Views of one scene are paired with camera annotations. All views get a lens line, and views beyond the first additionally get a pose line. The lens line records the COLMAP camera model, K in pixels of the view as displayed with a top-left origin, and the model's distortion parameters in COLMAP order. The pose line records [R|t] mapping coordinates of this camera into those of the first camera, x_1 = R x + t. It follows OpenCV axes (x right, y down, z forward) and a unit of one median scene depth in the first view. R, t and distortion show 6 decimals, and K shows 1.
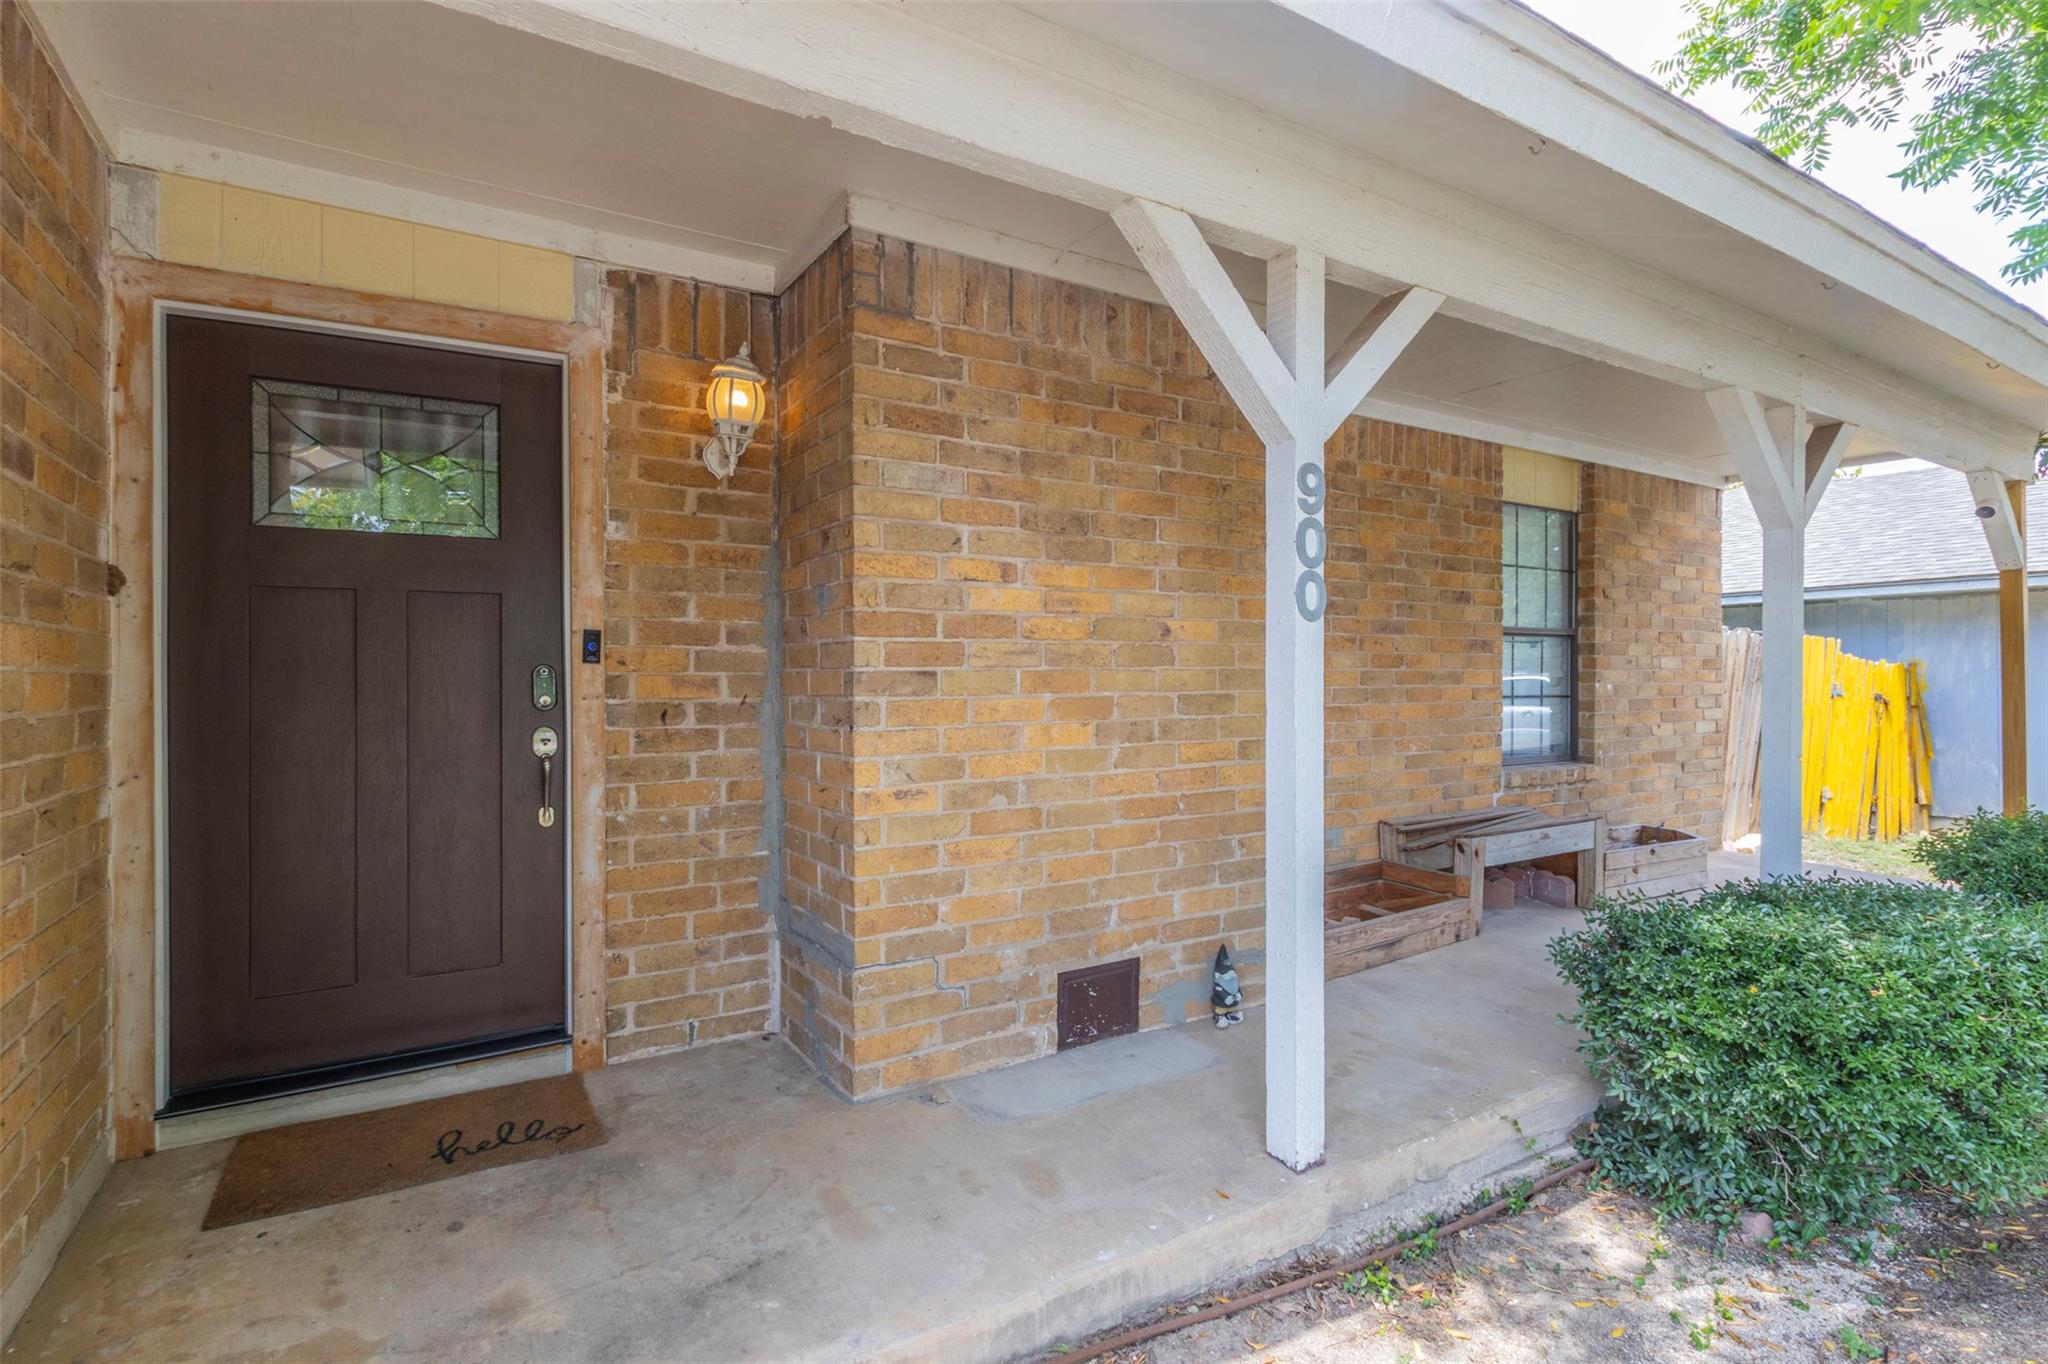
lens RADIAL K [[939.4, 0, 1019.8], [0, 939.4, 691.5], [0, 0, 1]] dist [0.001695, 0.000104]
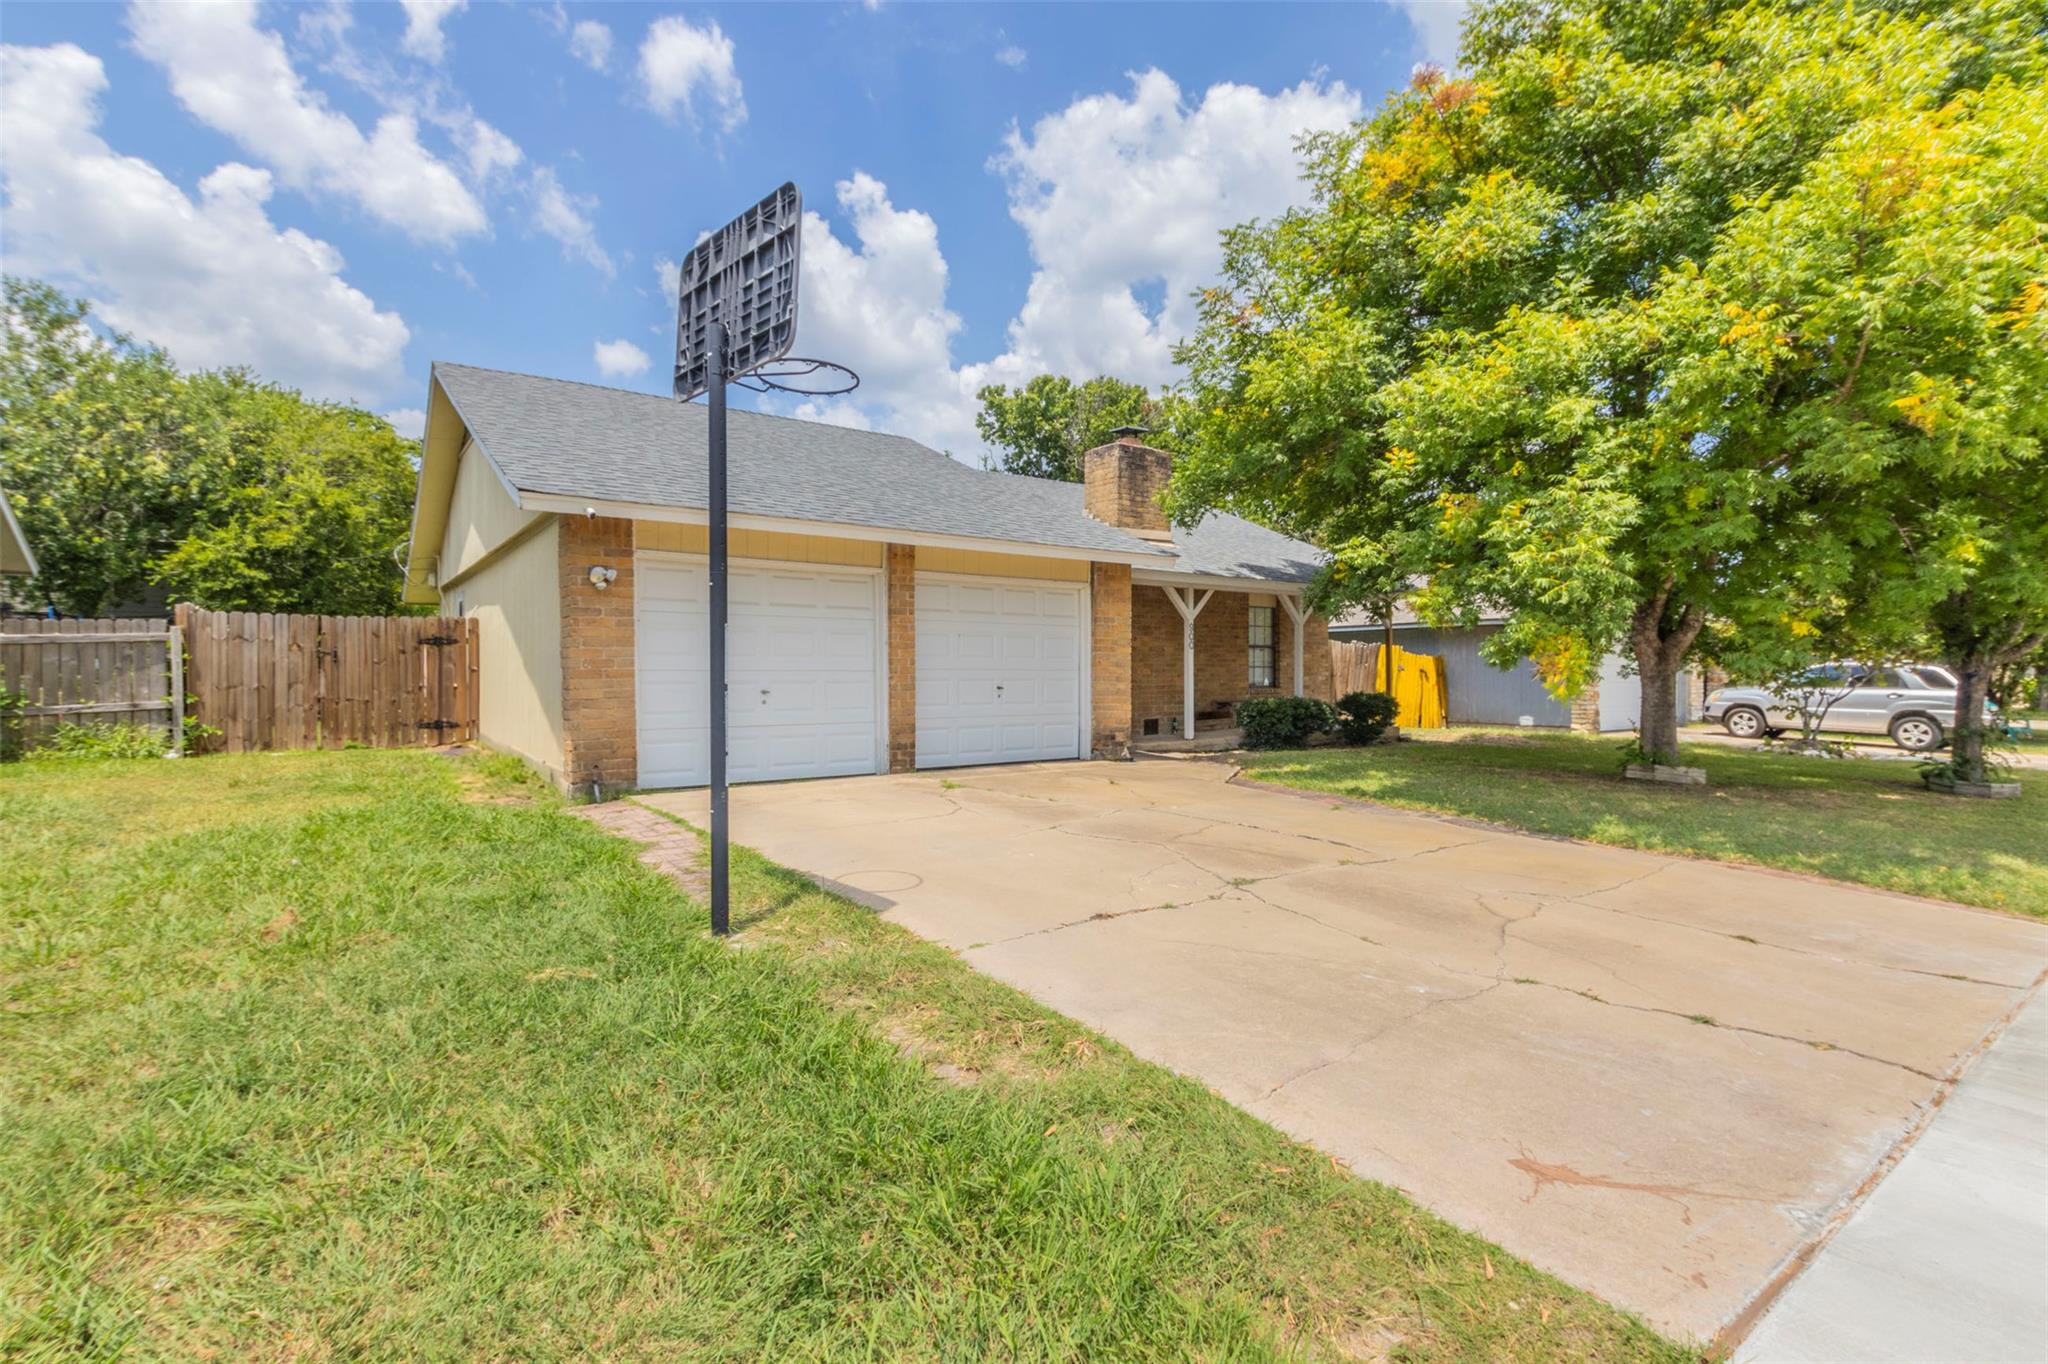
lens RADIAL K [[951.7, 0, 1010.9], [0, 951.7, 683.5], [0, 0, 1]] dist [0.000488, -0.000085]
pose [[0.993430, -0.000404, 0.114437, -0.835575], [0.001074, 0.999983, -0.005794, 0.101616], [-0.114432, 0.005879, 0.993414, -2.675910]]
